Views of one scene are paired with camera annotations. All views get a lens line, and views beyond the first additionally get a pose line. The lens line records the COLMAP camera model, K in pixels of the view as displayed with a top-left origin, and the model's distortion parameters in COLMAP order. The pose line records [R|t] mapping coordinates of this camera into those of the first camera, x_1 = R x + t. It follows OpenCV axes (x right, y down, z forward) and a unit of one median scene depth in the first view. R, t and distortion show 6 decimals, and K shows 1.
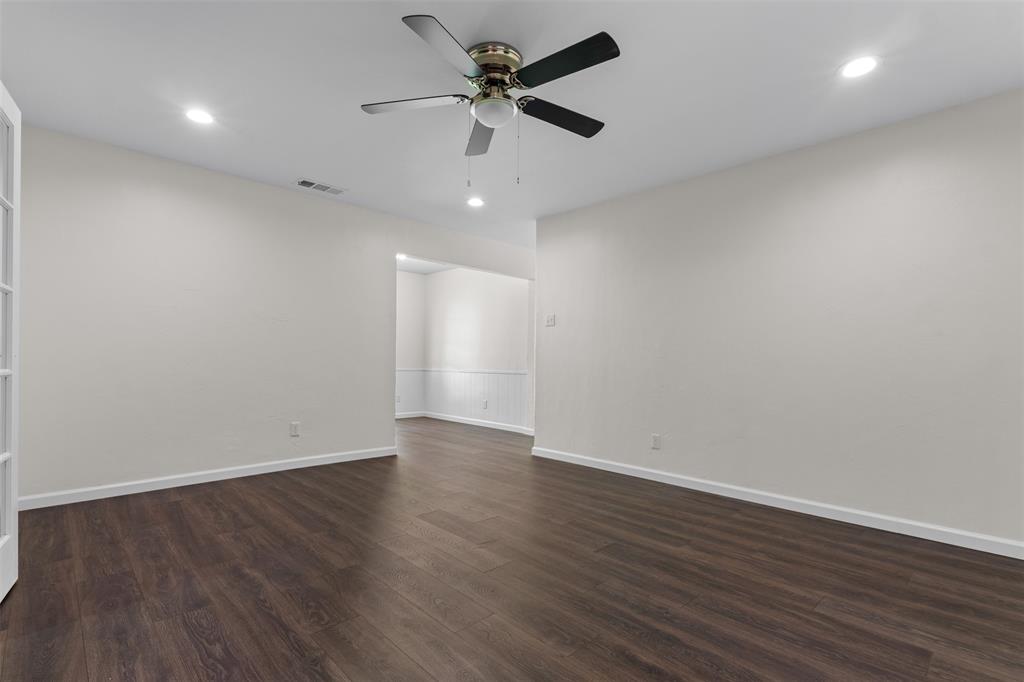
lens RADIAL K [[476.6, 0, 506.9], [0, 476.6, 345.1], [0, 0, 1]] dist [0.001558, -0.000606]
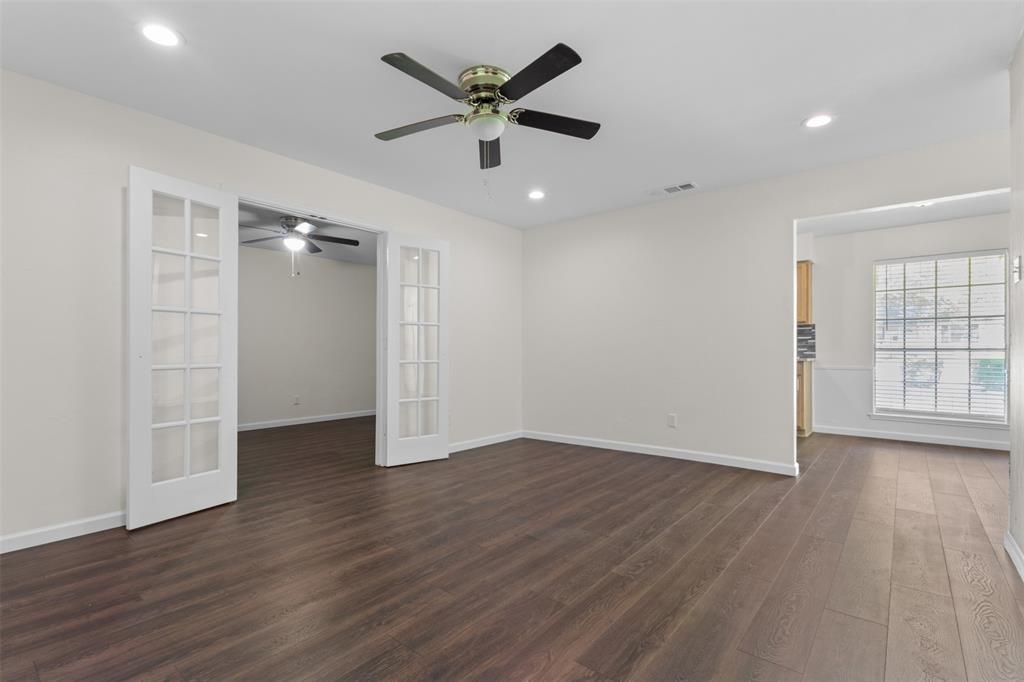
lens RADIAL K [[476.6, 0, 512.2], [0, 476.6, 348.3], [0, 0, 1]] dist [0.001558, -0.000606]
pose [[0.112718, -0.020991, -0.993405, 1.094675], [0.030595, 0.999376, -0.017646, 0.038566], [0.993156, -0.028404, 0.113289, 0.980369]]
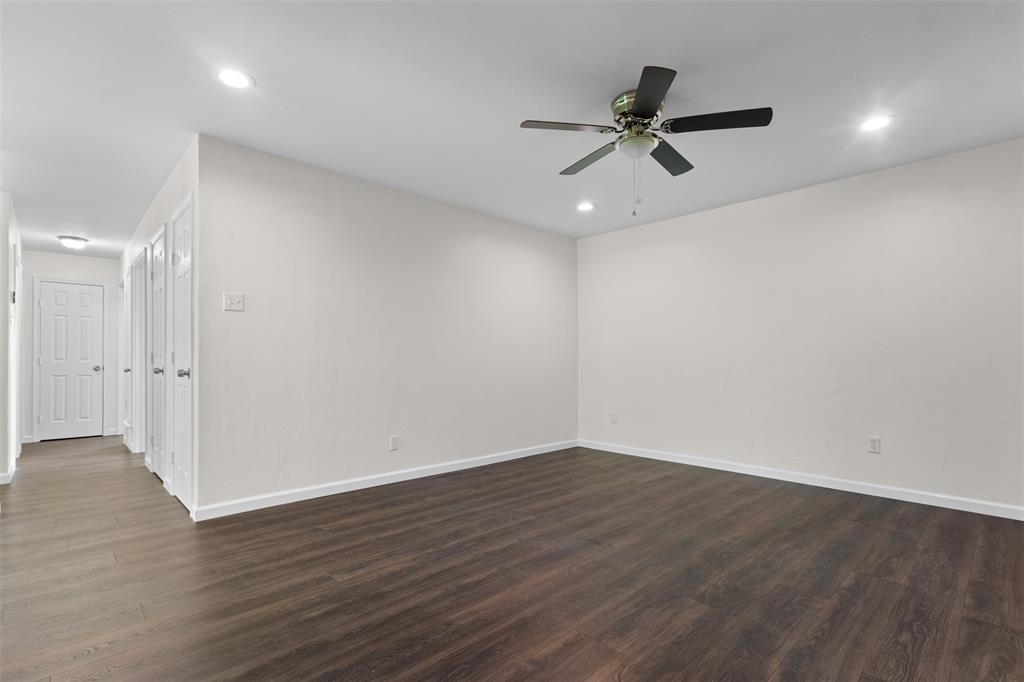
lens RADIAL K [[476.6, 0, 510.0], [0, 476.6, 344.1], [0, 0, 1]] dist [0.001558, -0.000606]
pose [[0.006309, 0.020967, 0.999760, -1.210325], [-0.029020, 0.999363, -0.020776, 0.020817], [-0.999559, -0.028882, 0.006914, 1.353810]]
